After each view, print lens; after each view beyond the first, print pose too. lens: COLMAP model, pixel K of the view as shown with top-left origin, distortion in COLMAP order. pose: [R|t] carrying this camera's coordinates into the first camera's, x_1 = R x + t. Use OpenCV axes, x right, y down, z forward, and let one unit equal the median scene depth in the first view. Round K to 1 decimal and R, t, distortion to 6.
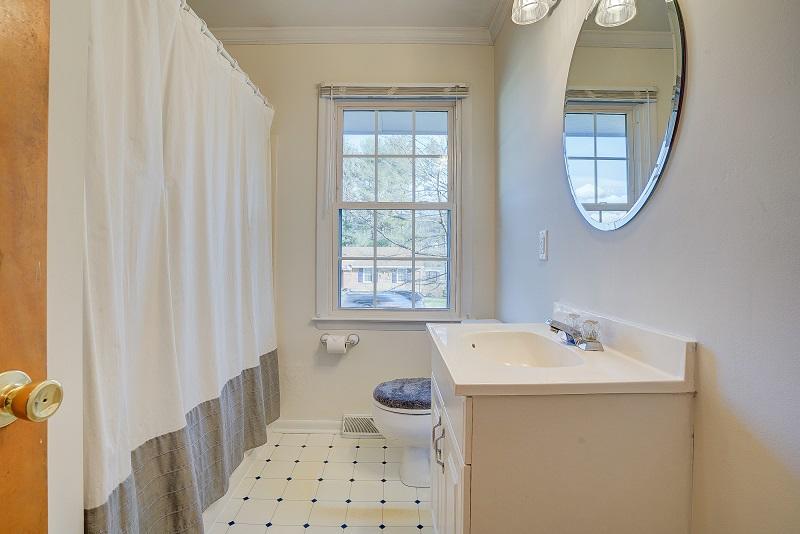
lens RADIAL K [[376.9, 0, 400.2], [0, 376.9, 264.7], [0, 0, 1]] dist [-0.012232, 0.001203]
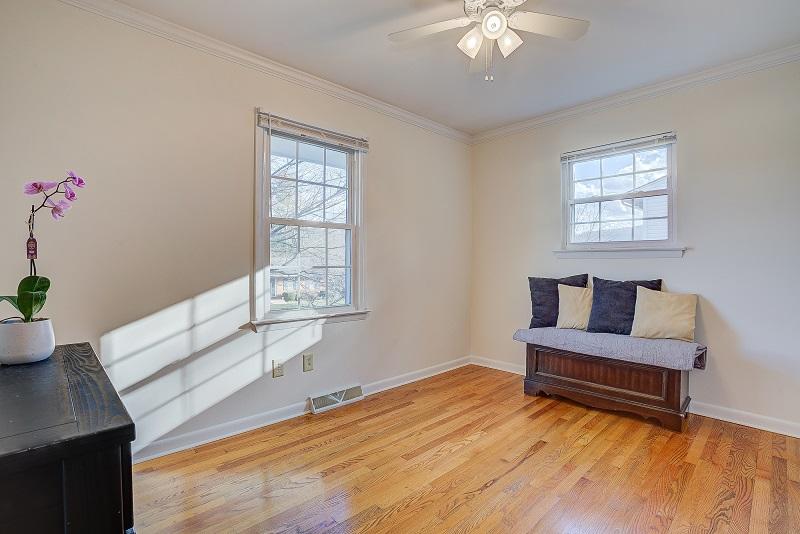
lens RADIAL K [[376.9, 0, 398.6], [0, 376.9, 266.2], [0, 0, 1]] dist [-0.012232, 0.001203]
pose [[0.730486, -0.005731, 0.682904, -0.633537], [0.024636, 0.999535, -0.017964, 0.009947], [-0.682483, 0.029947, 0.730288, -0.064449]]
